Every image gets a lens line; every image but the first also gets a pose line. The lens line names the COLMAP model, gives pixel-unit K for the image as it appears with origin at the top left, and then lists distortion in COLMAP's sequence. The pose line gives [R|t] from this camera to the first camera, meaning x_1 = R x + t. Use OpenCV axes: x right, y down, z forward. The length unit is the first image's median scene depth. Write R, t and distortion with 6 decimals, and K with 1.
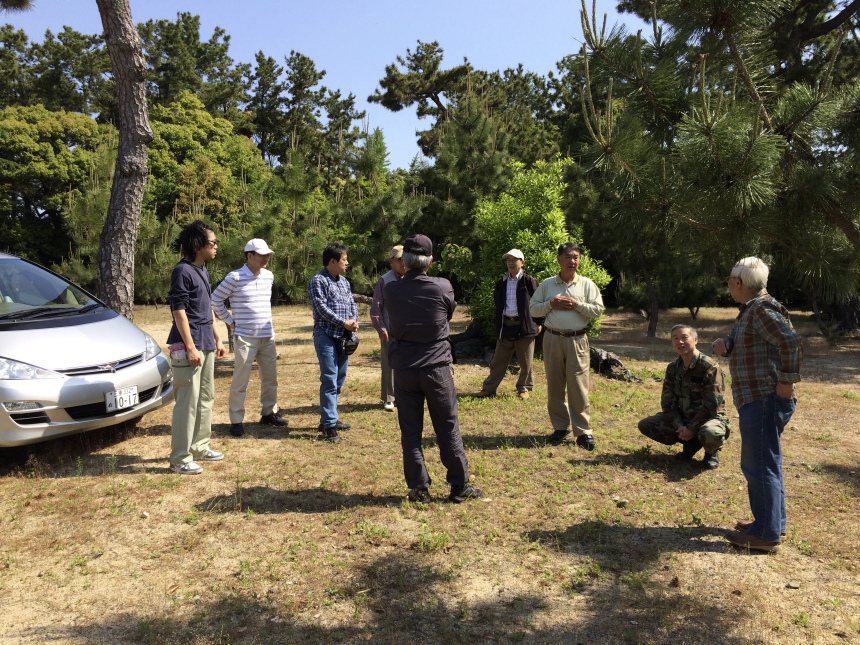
lens RADIAL K [[738.0, 0, 435.0], [0, 738.0, 315.4], [0, 0, 1]] dist [0.084814, -0.128919]
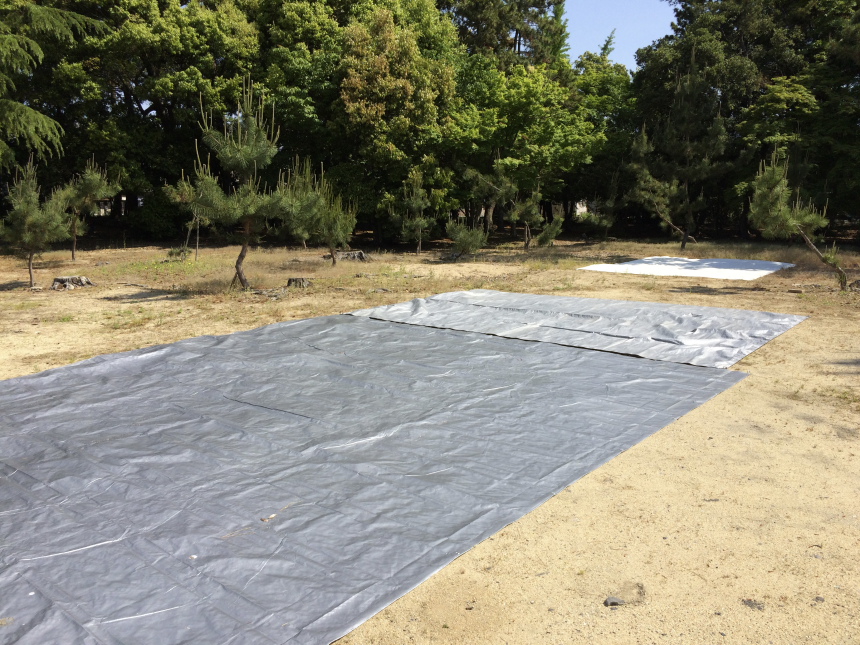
lens RADIAL K [[732.6, 0, 430.0], [0, 732.6, 322.5], [0, 0, 1]] dist [0.033551, -0.010022]
pose [[0.991385, 0.023097, -0.128929, -0.187881], [-0.007159, 0.992414, 0.122736, -0.027927], [0.130786, -0.120755, 0.984029, 0.367812]]
